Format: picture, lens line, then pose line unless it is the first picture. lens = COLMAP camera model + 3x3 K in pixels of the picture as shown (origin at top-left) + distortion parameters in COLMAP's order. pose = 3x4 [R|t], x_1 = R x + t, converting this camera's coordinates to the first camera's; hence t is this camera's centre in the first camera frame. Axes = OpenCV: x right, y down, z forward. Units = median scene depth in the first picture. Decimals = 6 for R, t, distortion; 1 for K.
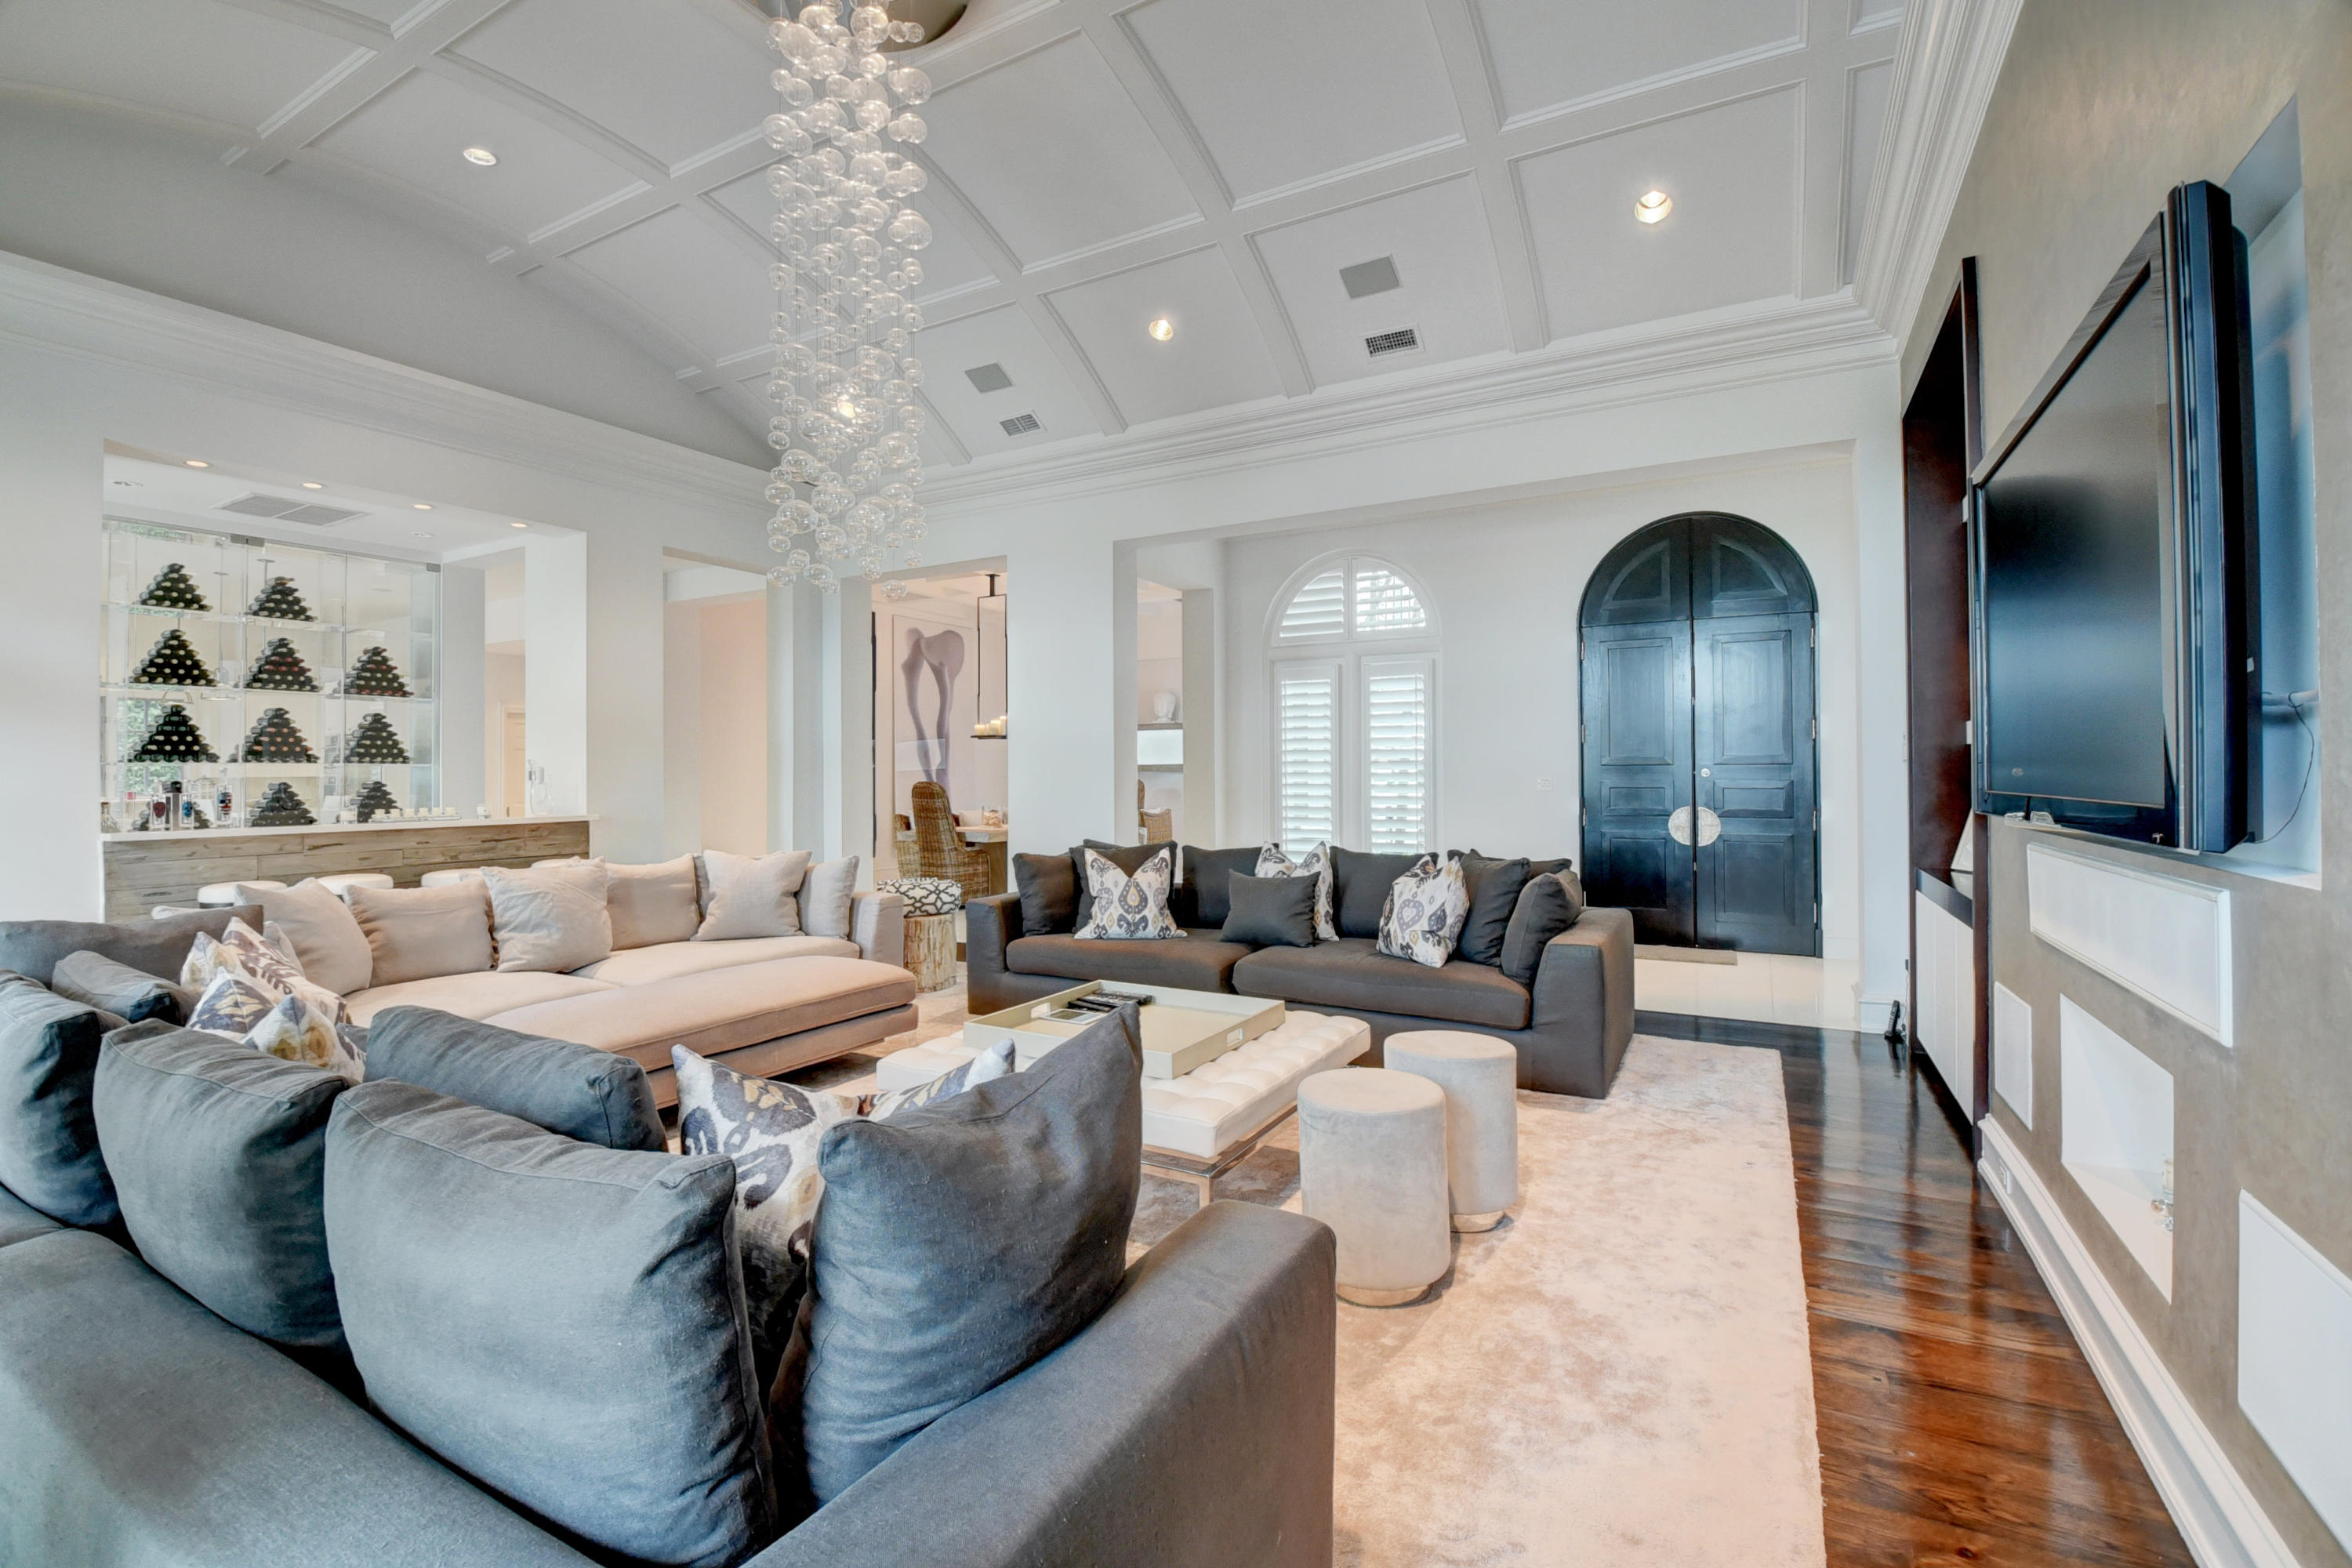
lens RADIAL K [[1043.6, 0, 1168.8], [0, 1043.6, 775.2], [0, 0, 1]] dist [-0.001847, -0.000244]
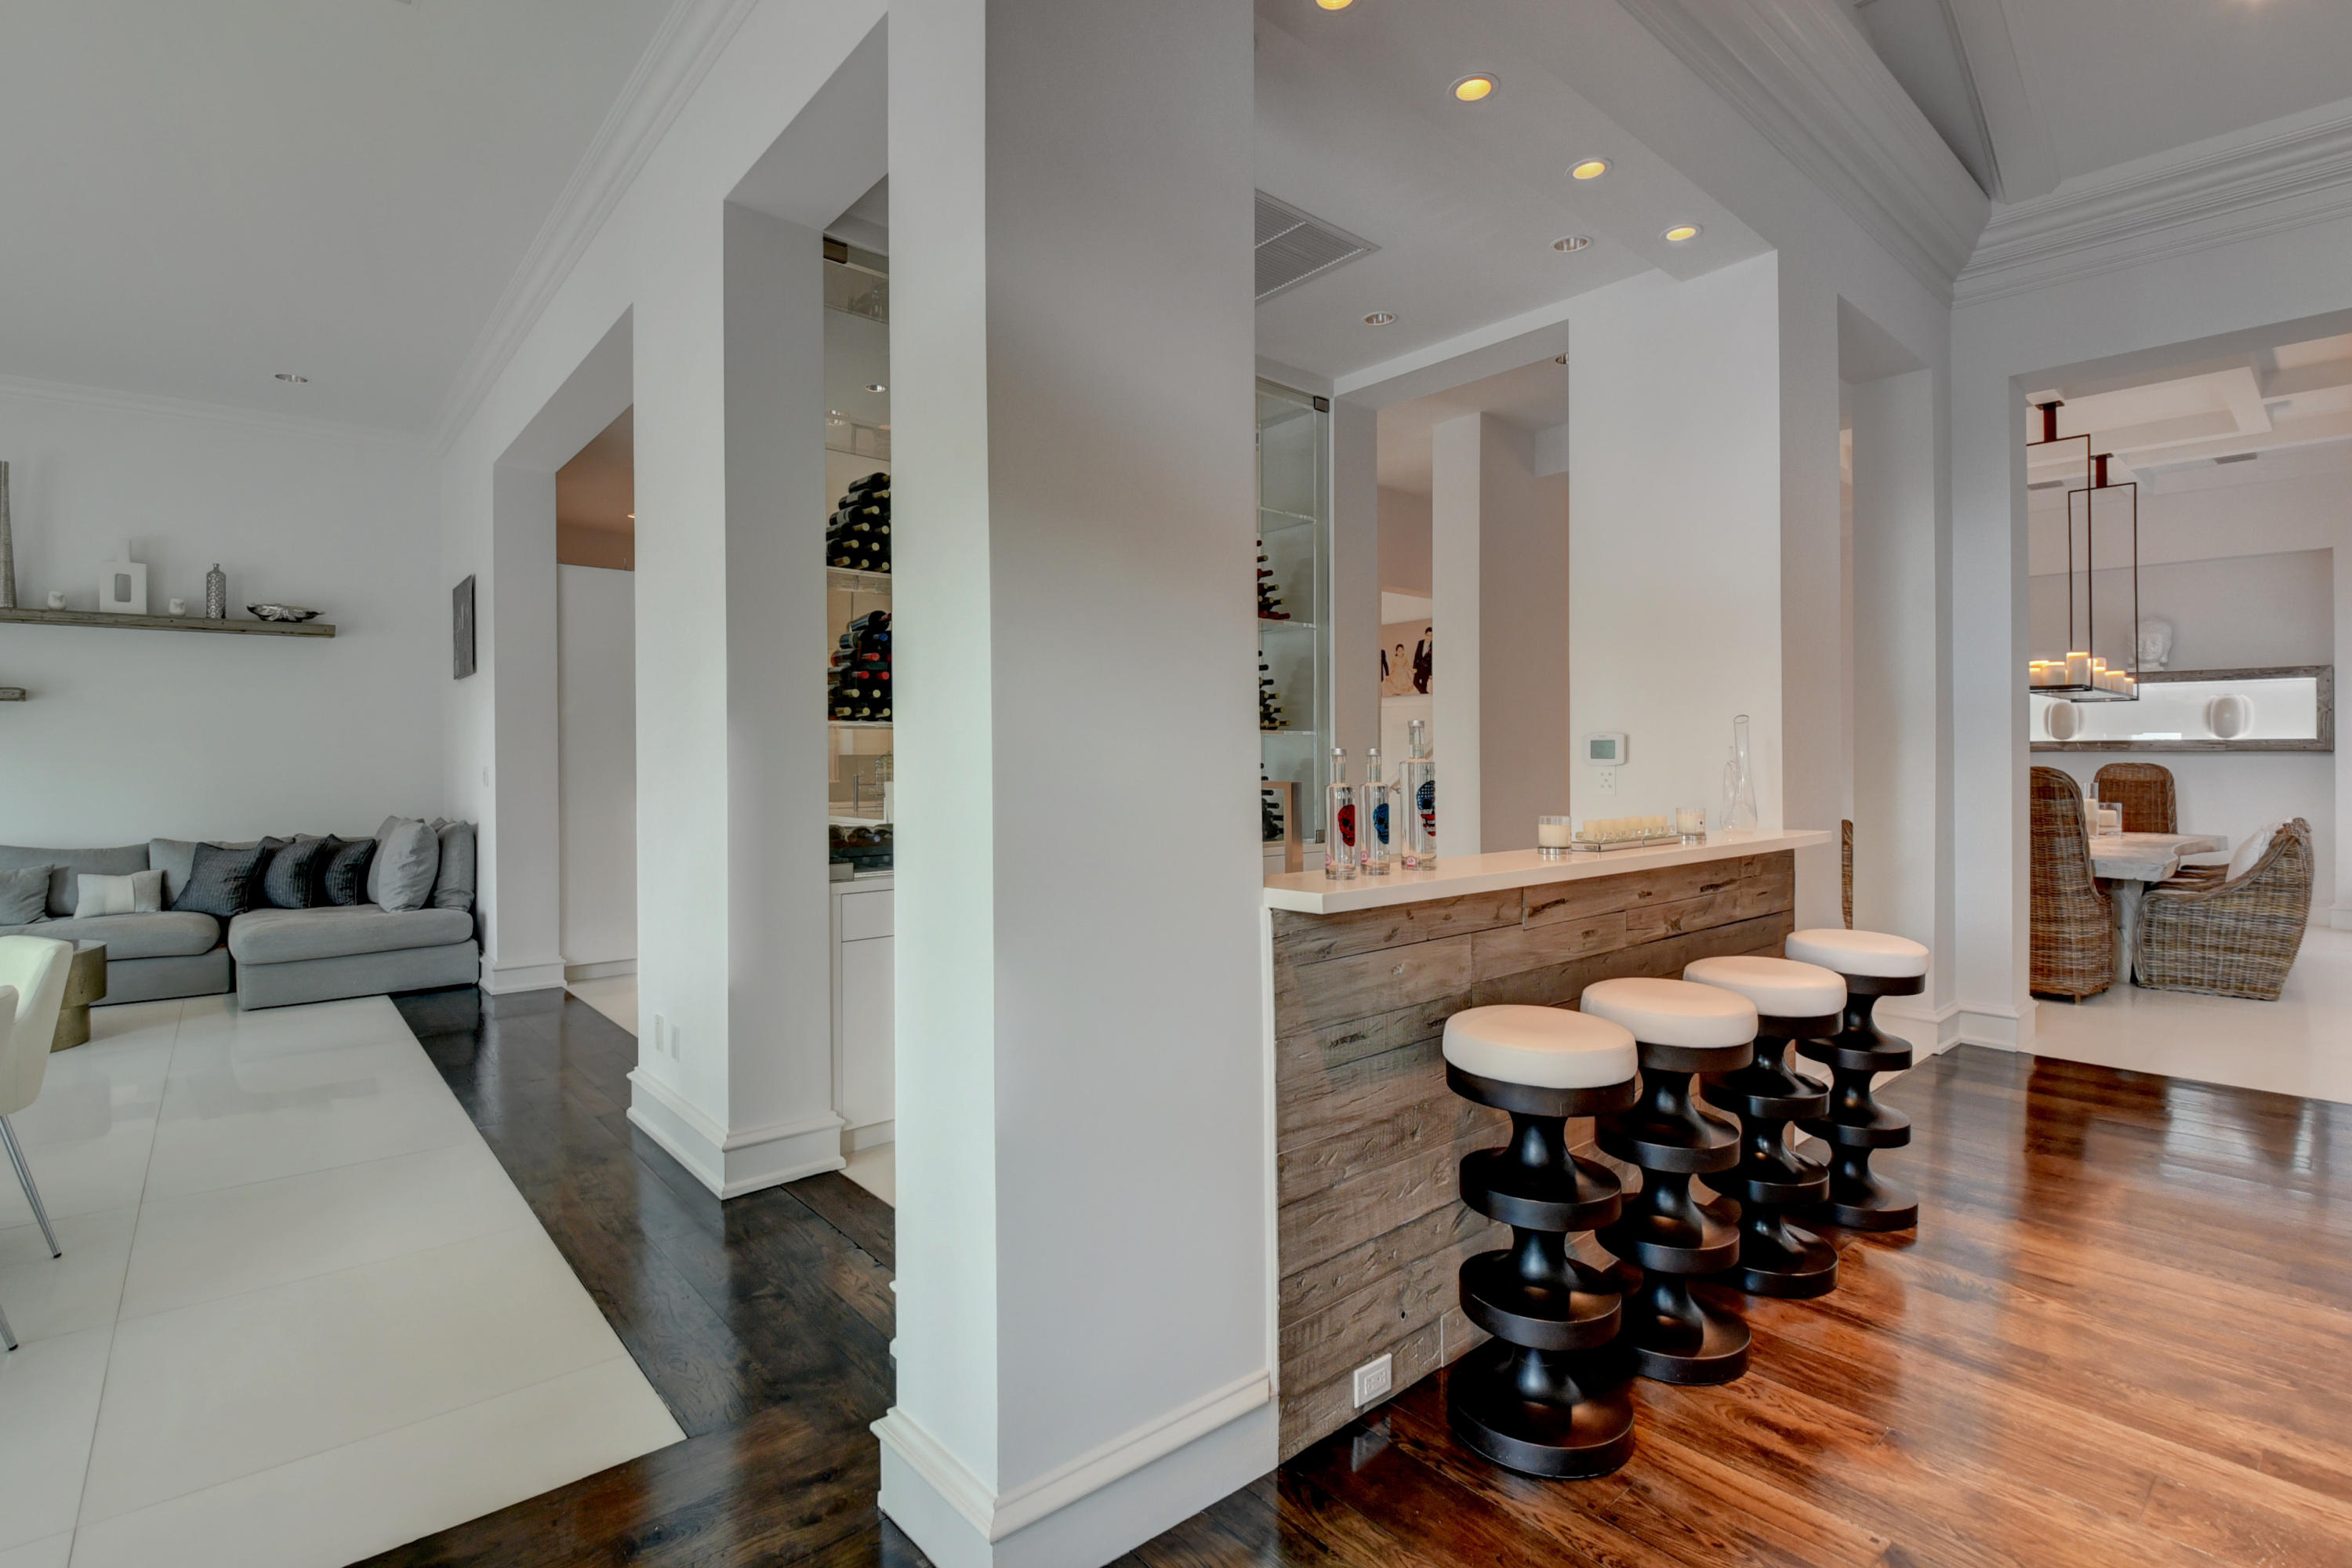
lens RADIAL K [[1093.0, 0, 1179.1], [0, 1093.0, 774.0], [0, 0, 1]] dist [-0.000784, -0.000037]
pose [[0.944041, 0.005202, -0.329786, -0.836383], [-0.002277, 0.999955, 0.009253, 0.010329], [0.329819, -0.007985, 0.944010, 0.555716]]
